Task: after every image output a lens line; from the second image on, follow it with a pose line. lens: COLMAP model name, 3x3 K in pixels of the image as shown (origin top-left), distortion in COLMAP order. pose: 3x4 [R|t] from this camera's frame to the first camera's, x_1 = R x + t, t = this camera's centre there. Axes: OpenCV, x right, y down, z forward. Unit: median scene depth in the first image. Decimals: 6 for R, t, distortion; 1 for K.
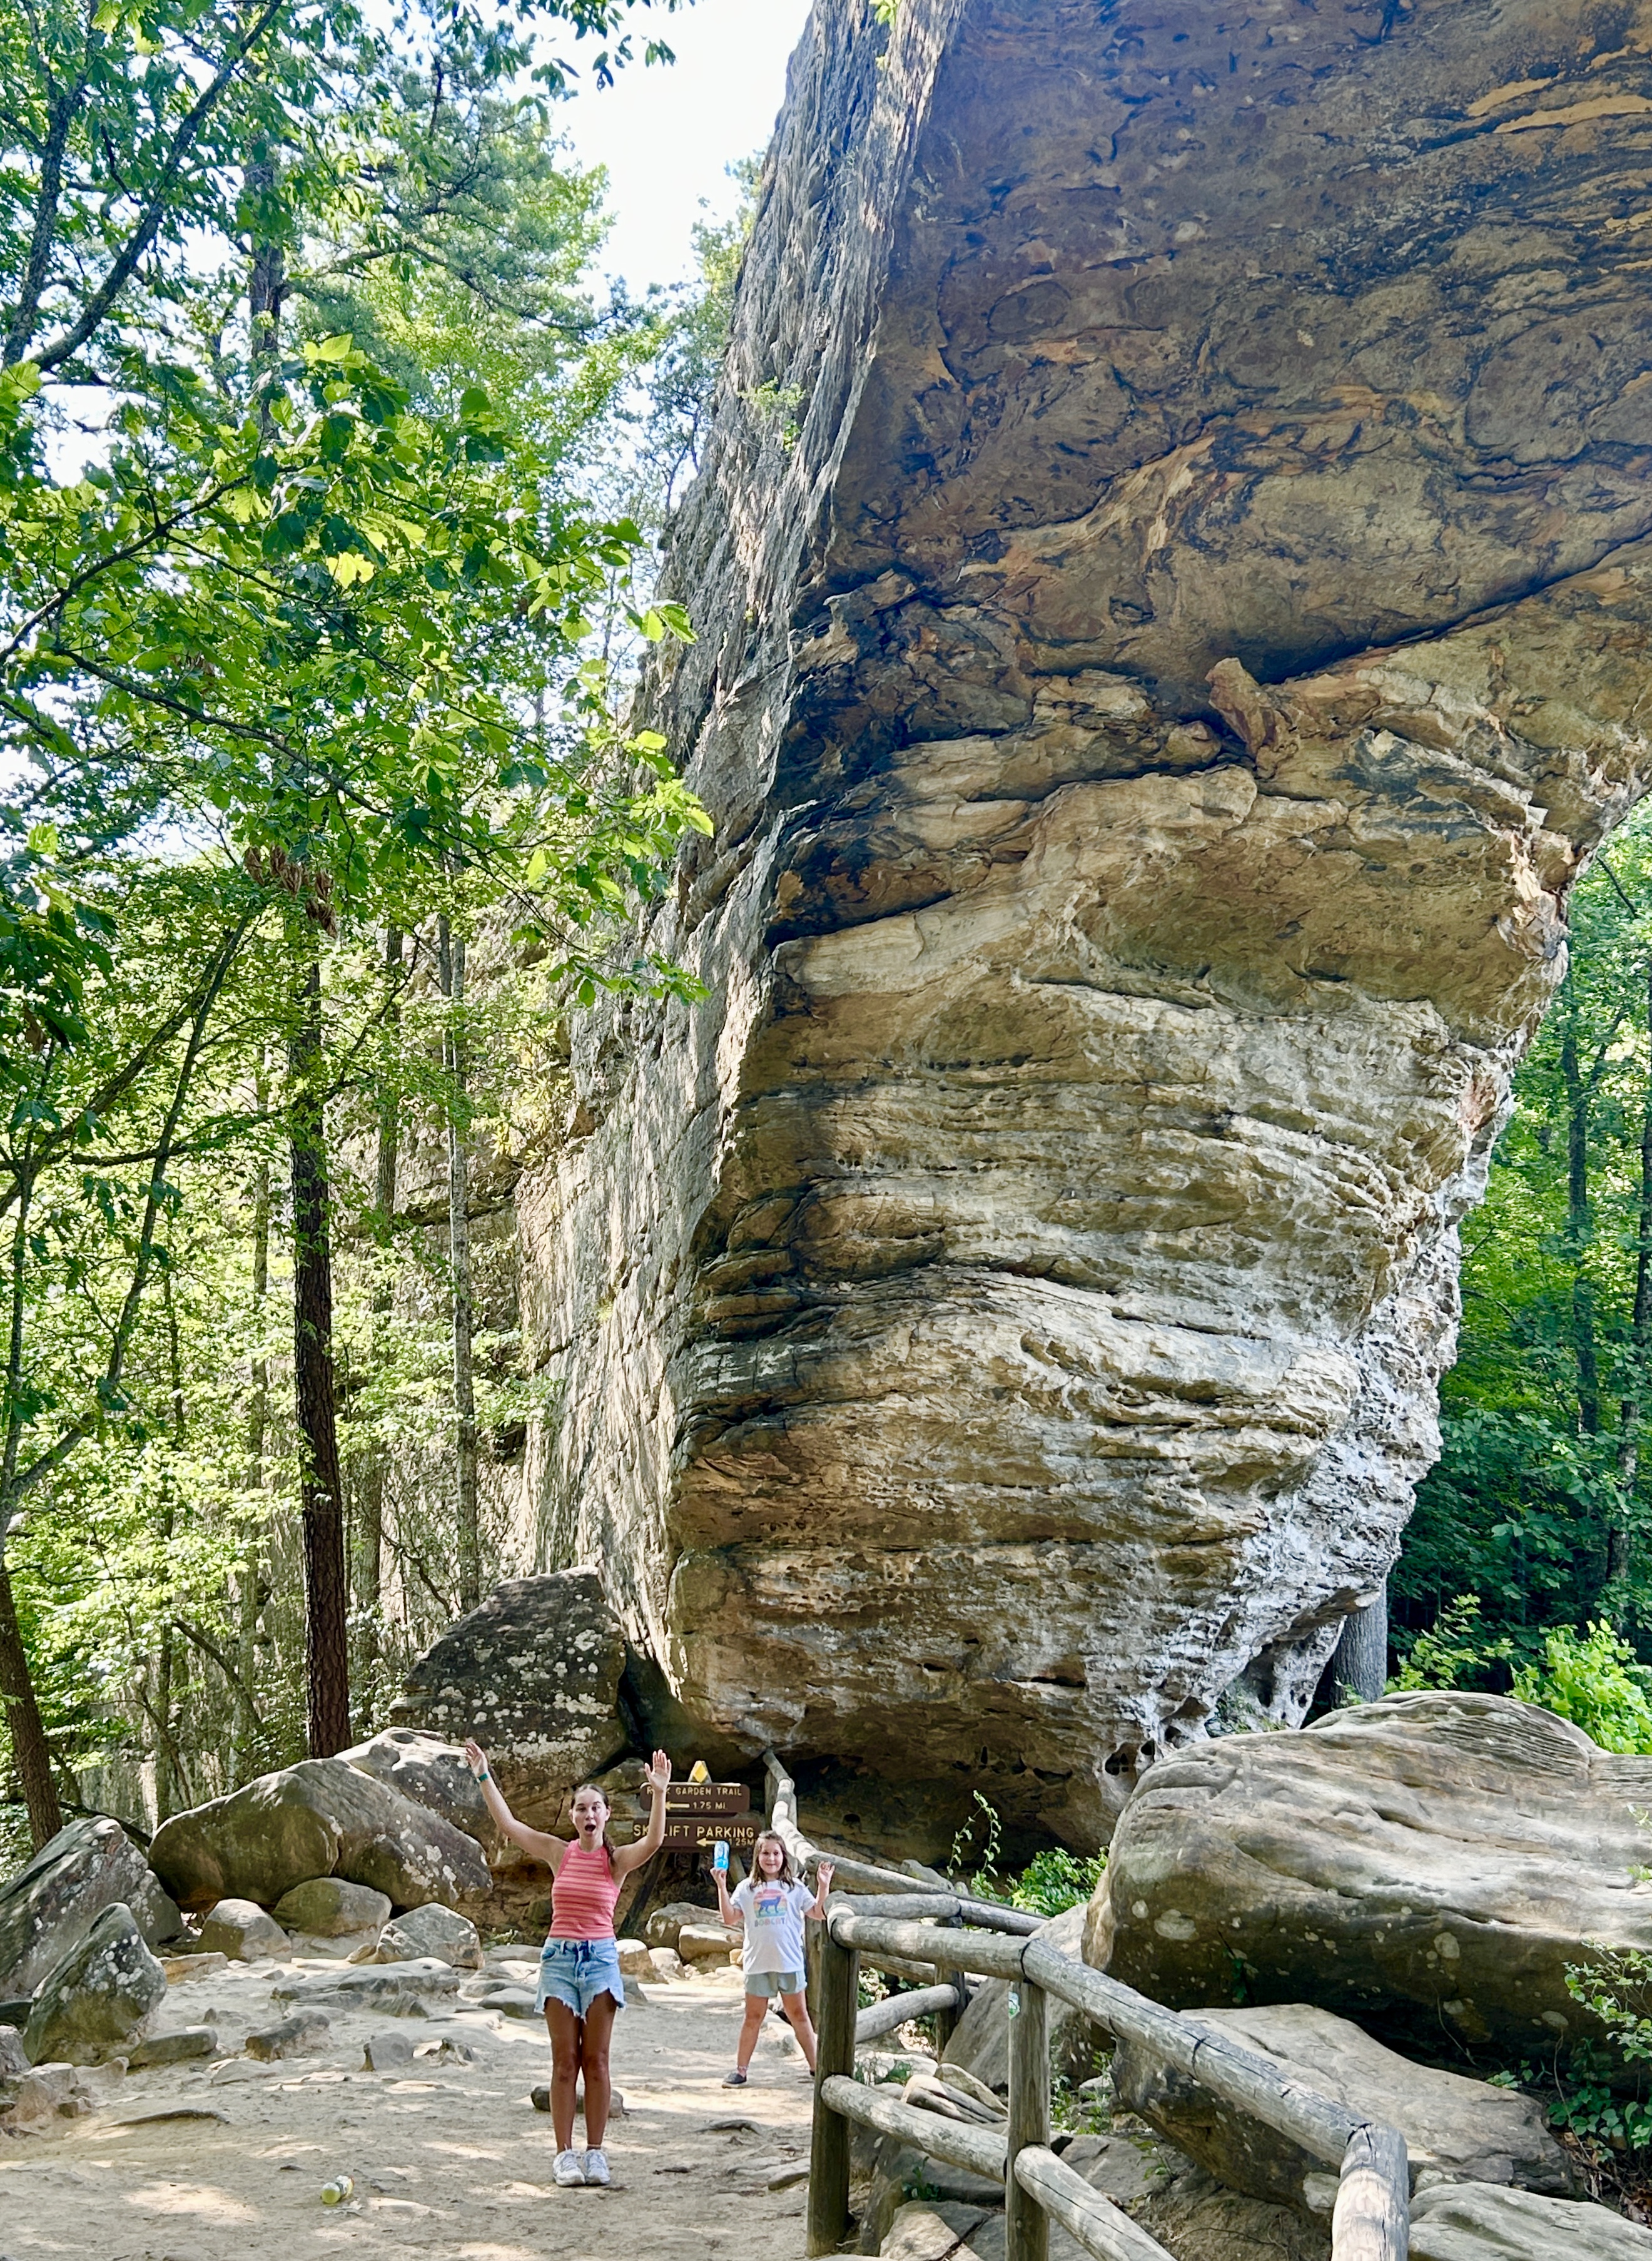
lens RADIAL K [[2527.8, 0, 769.7], [0, 2527.8, 1204.3], [0, 0, 1]] dist [0.167054, -0.450104]
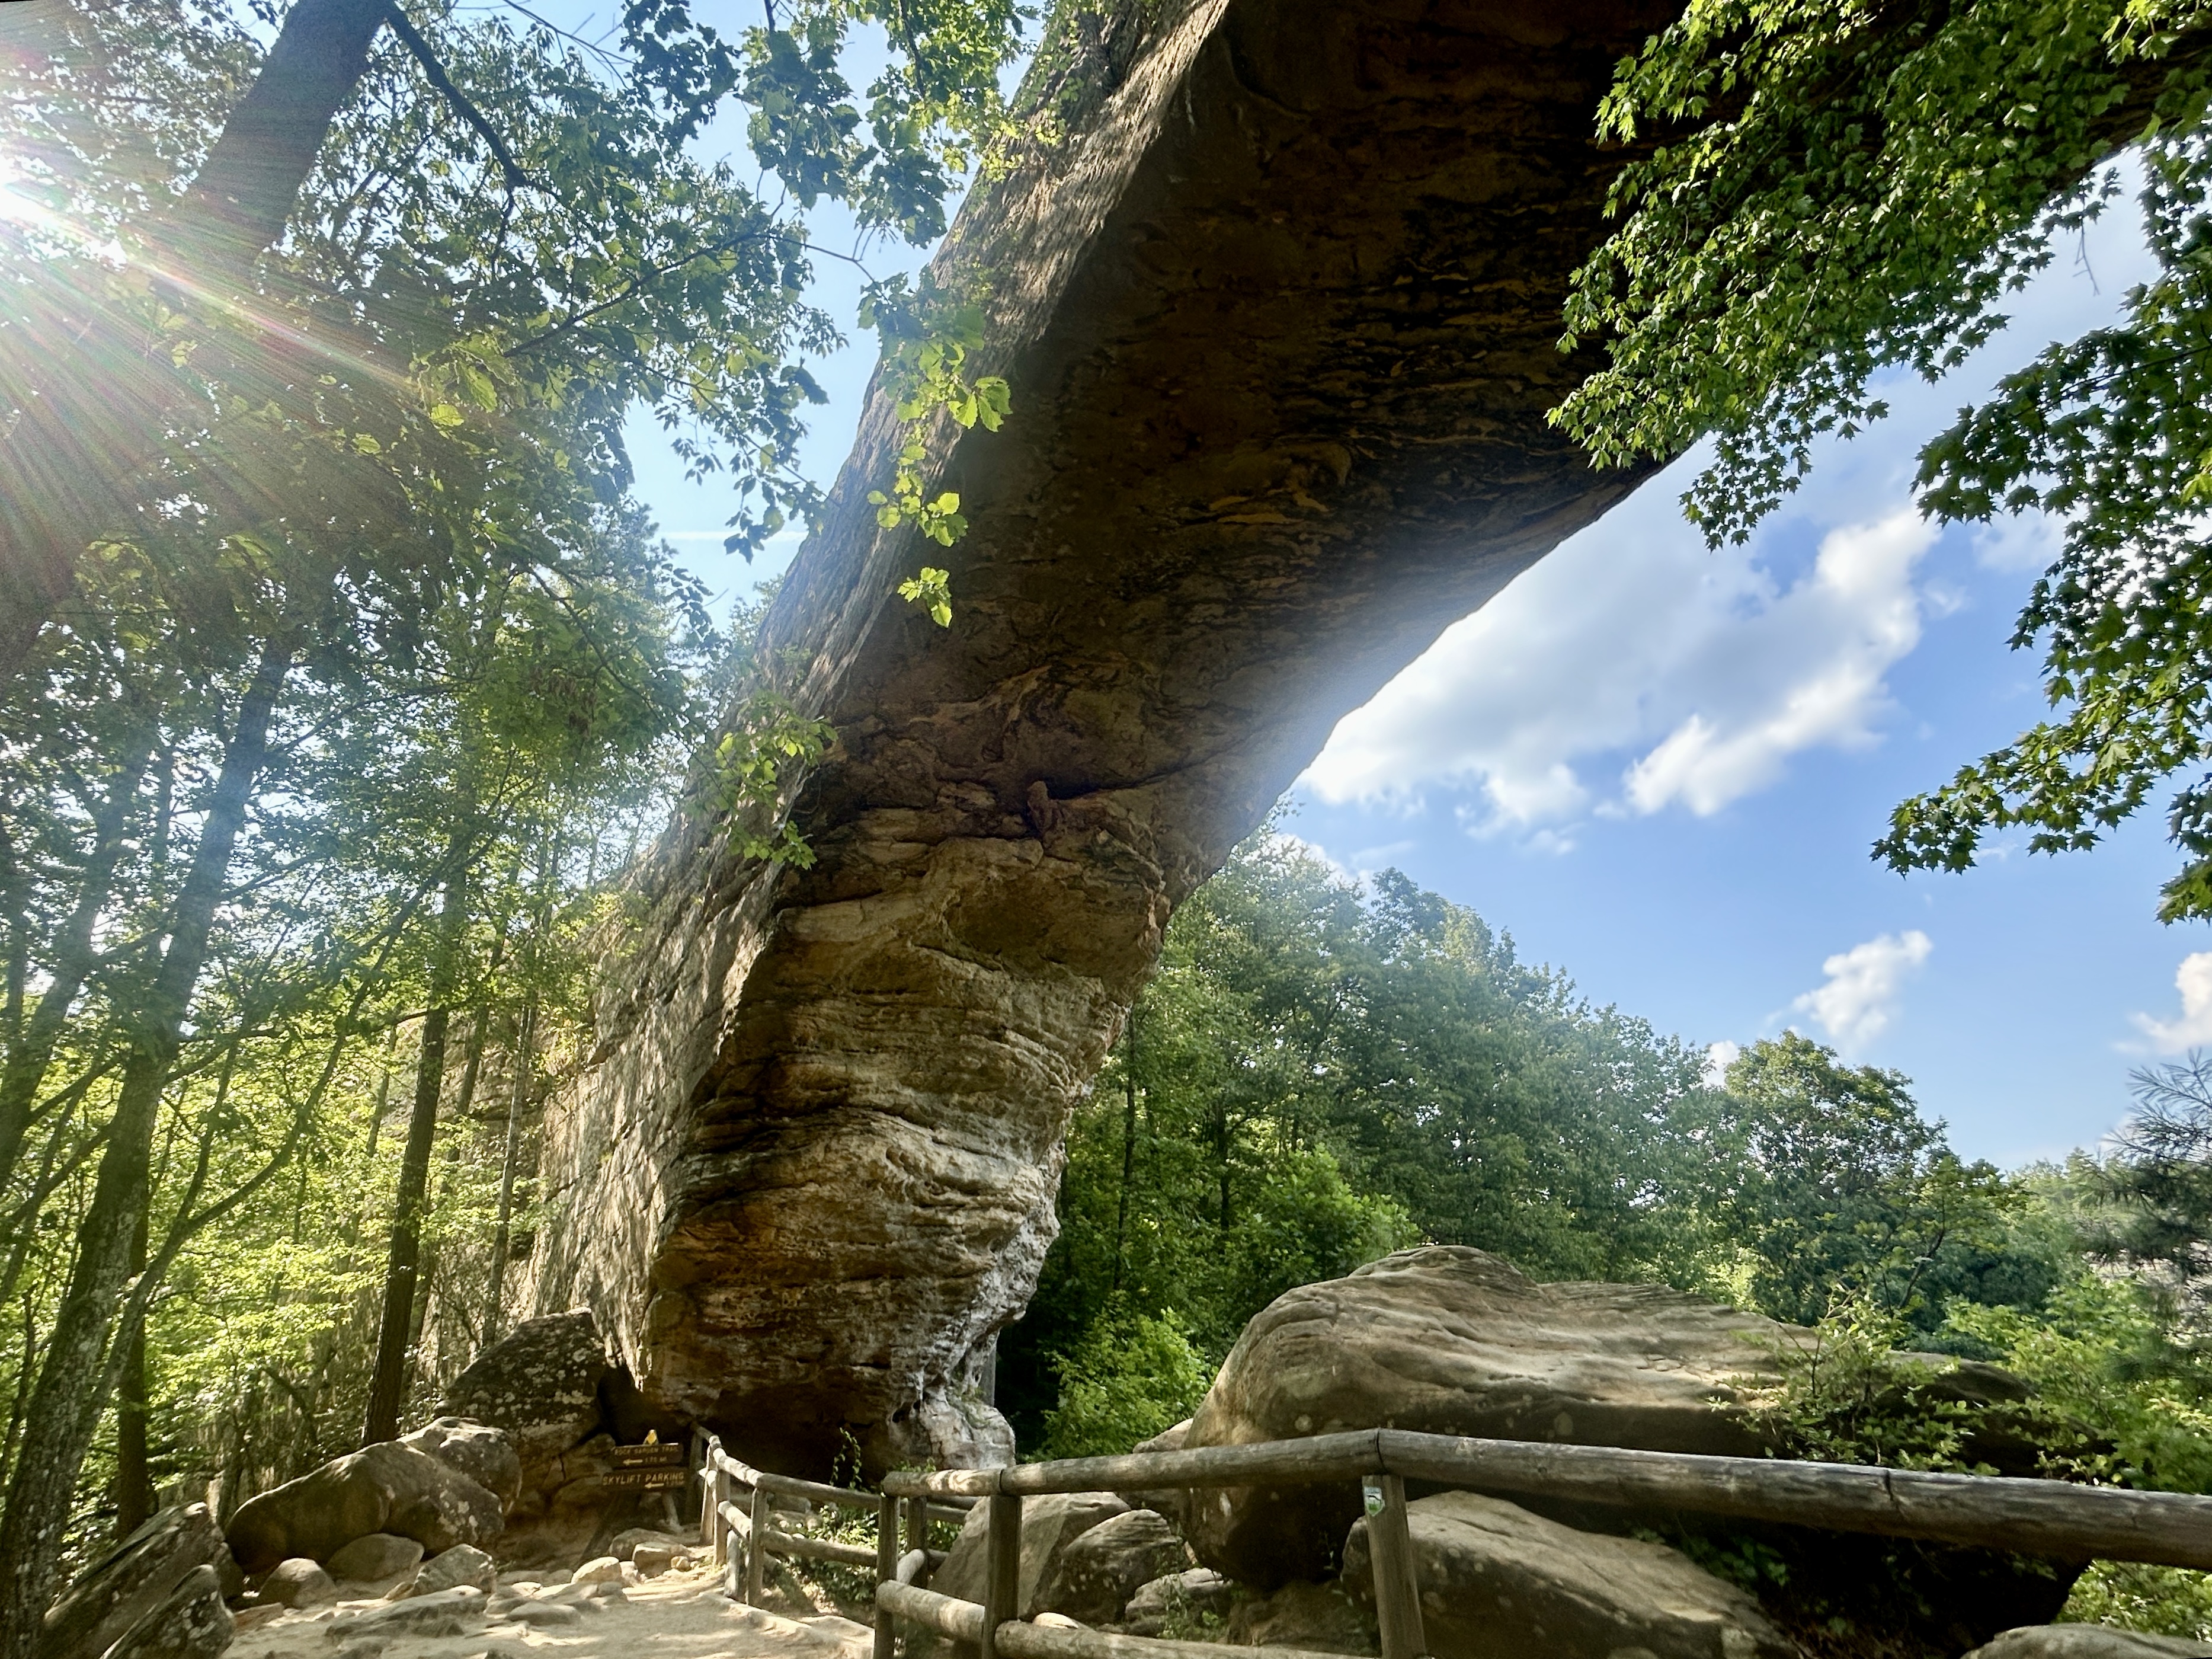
lens RADIAL K [[1083.8, 0, 1106.0], [0, 1083.8, 829.5], [0, 0, 1]] dist [0.000546, -0.000125]
pose [[0.922471, 0.124156, 0.365557, -0.065171], [-0.009934, 0.954198, -0.299011, 0.063193], [-0.385938, 0.272198, 0.881454, 0.197995]]
